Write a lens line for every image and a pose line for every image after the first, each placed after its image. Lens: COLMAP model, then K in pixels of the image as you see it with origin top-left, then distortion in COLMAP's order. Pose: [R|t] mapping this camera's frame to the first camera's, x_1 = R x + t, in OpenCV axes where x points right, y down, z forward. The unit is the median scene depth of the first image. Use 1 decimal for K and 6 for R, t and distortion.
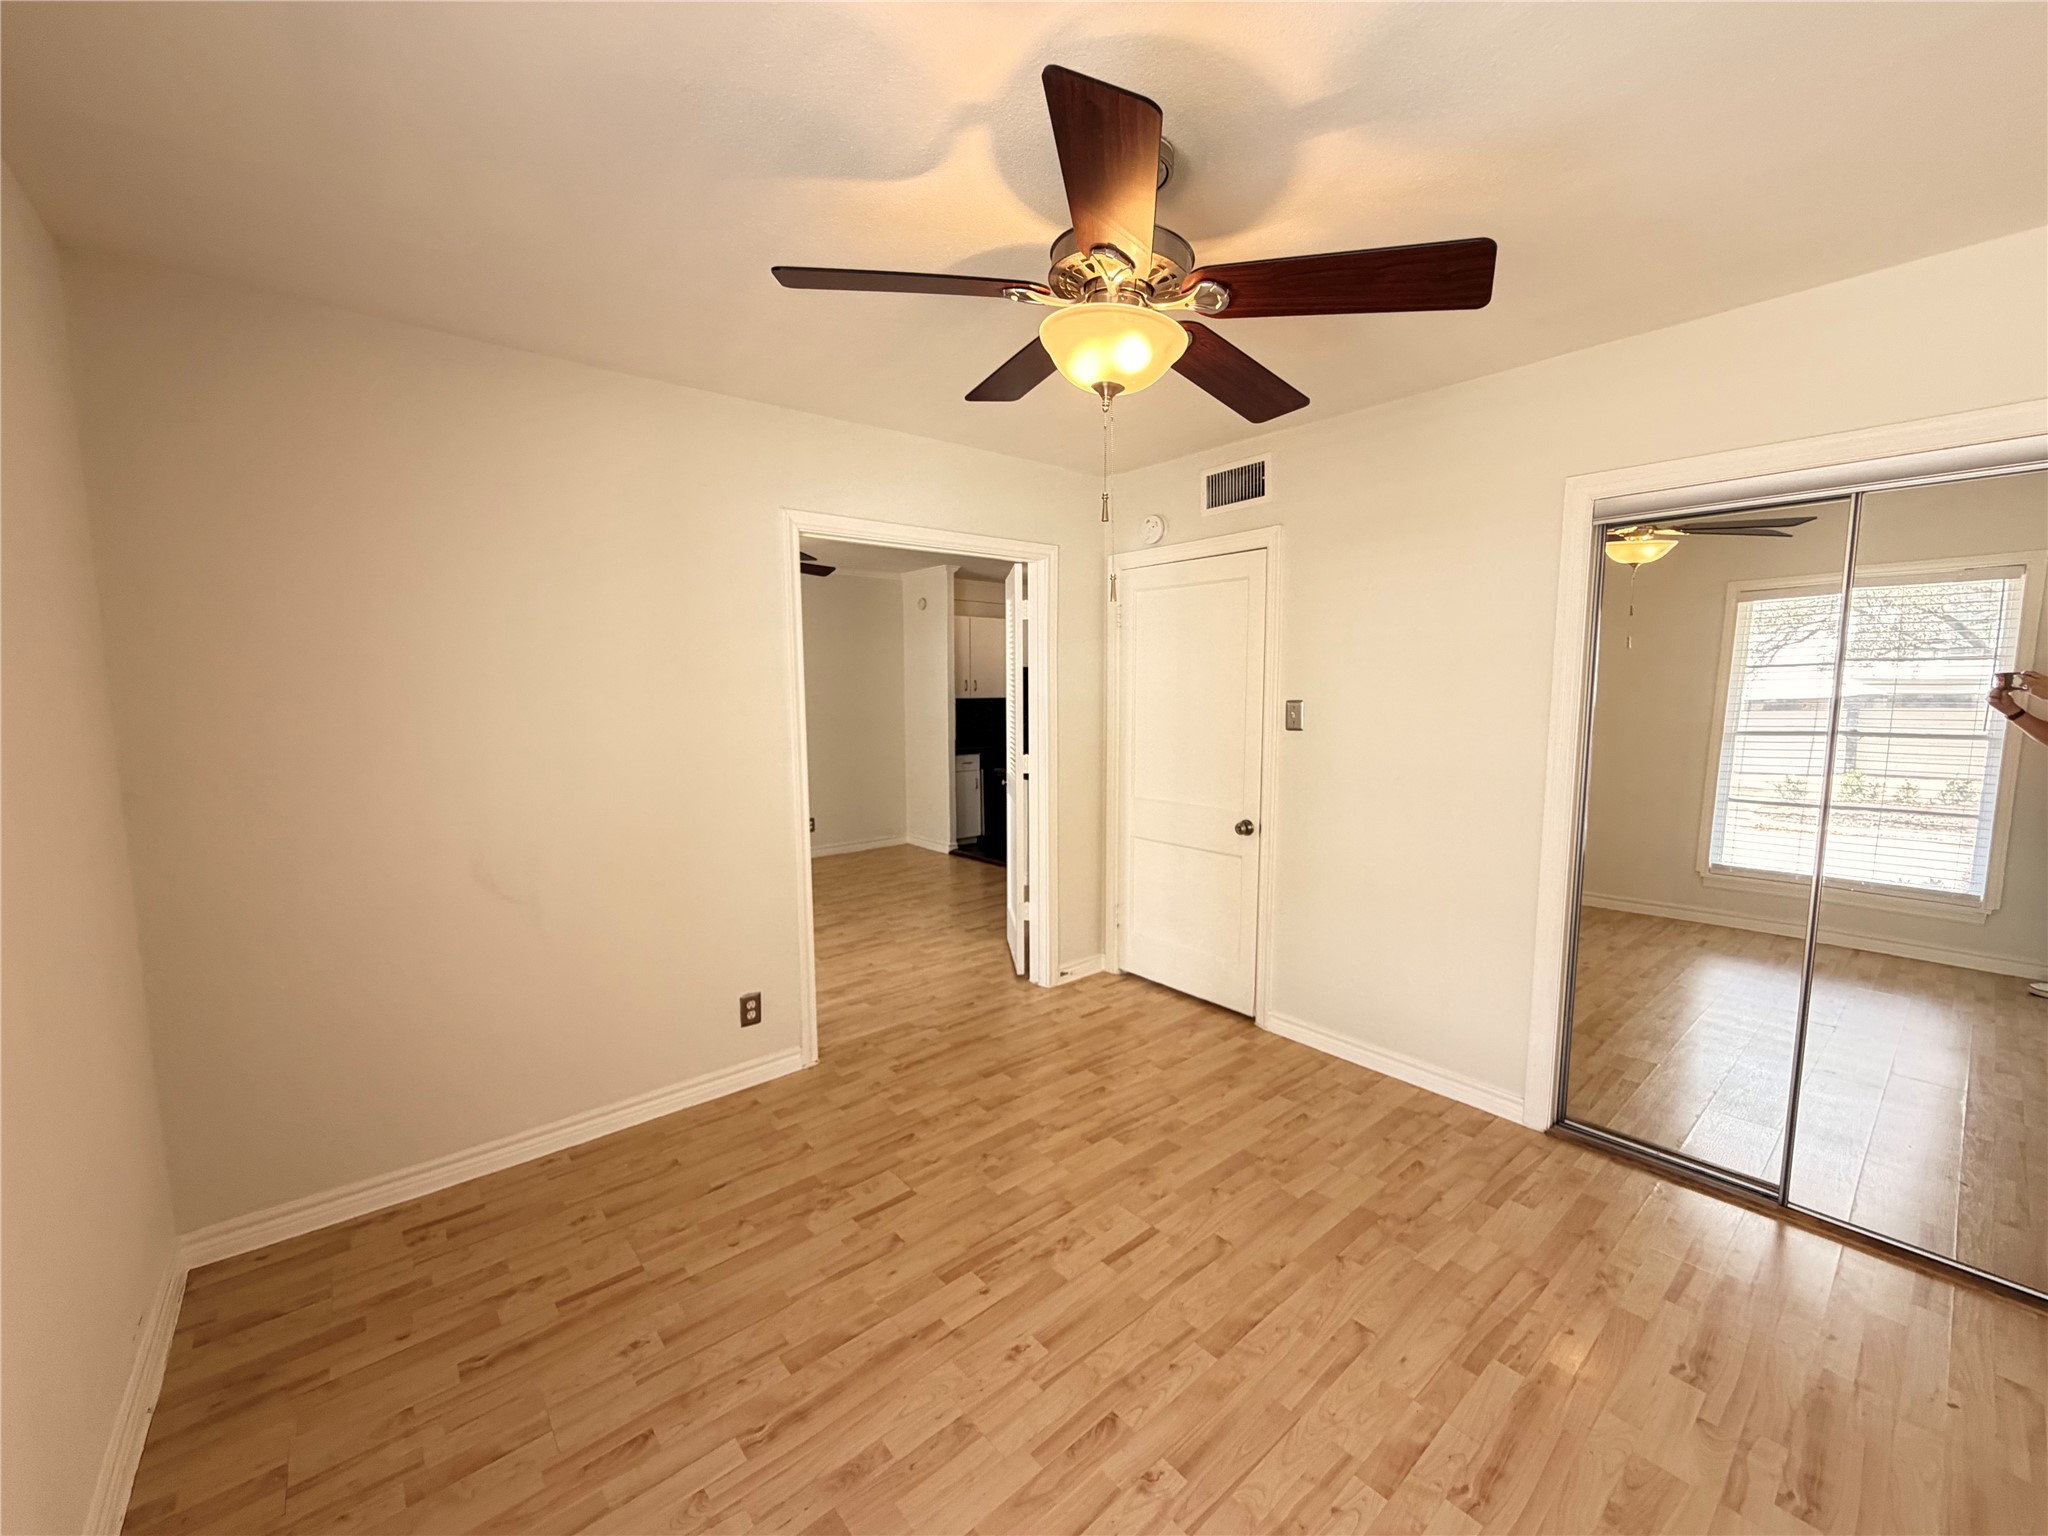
lens RADIAL K [[823.1, 0, 1016.9], [0, 823.1, 776.5], [0, 0, 1]] dist [-0.000236, 0.000232]
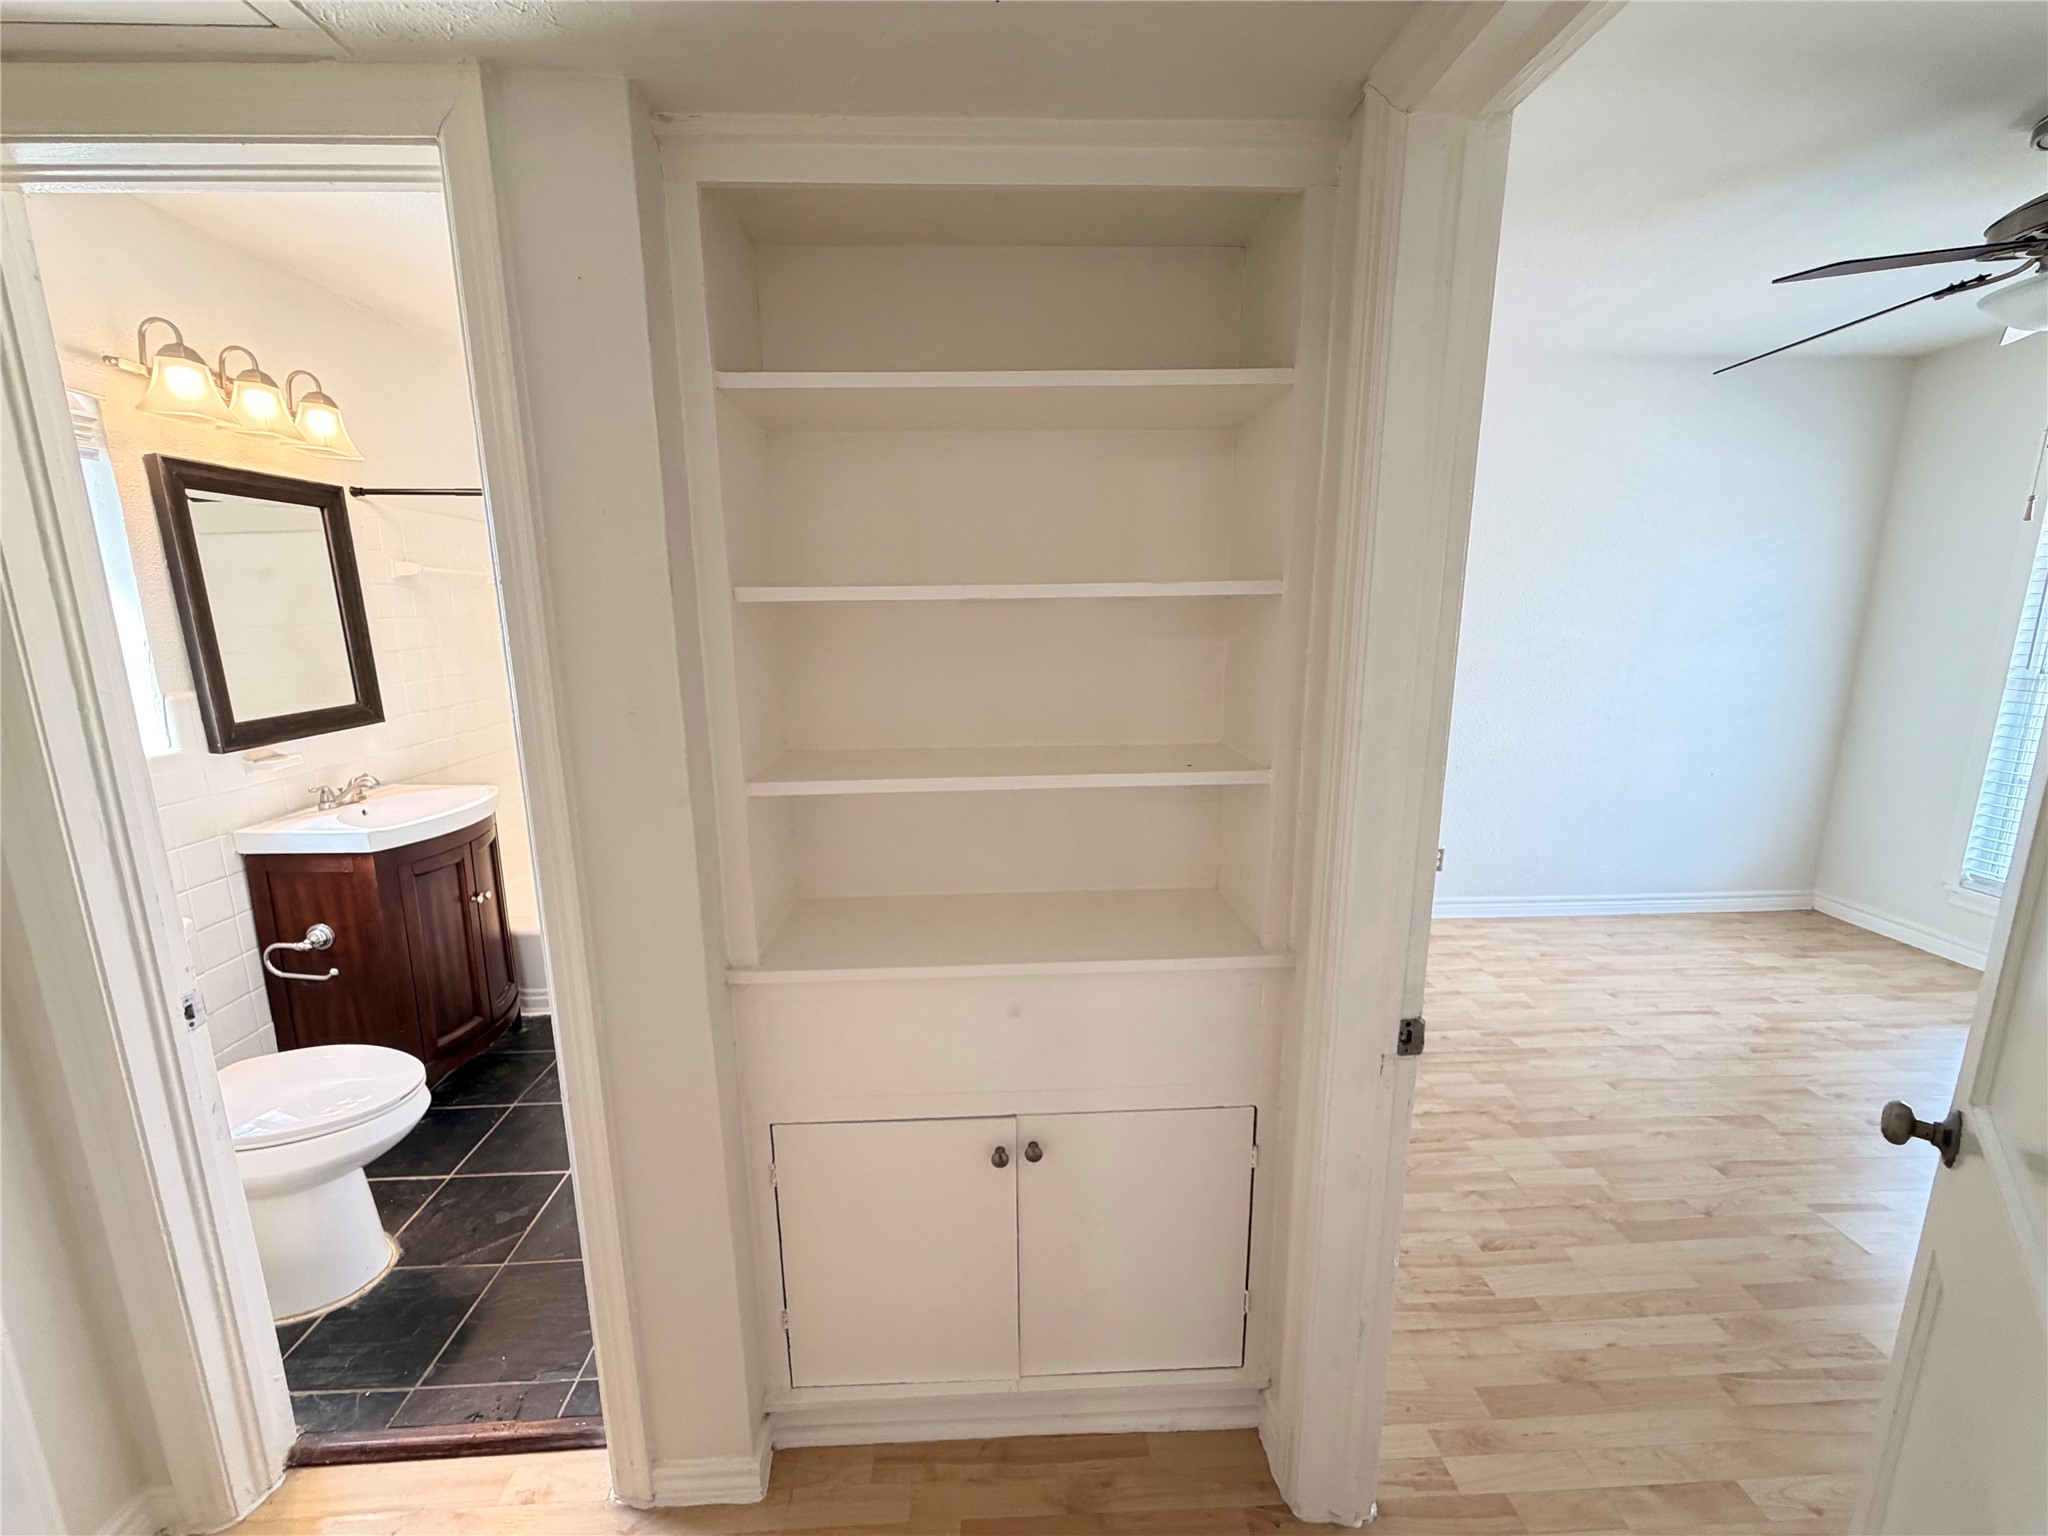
lens RADIAL K [[823.1, 0, 1033.6], [0, 823.1, 768.1], [0, 0, 1]] dist [-0.000236, 0.000232]
pose [[-0.796887, -0.101542, 0.595534, 0.386811], [0.083541, 0.957781, 0.275094, -0.244124], [-0.598325, 0.268970, -0.754760, 2.216048]]
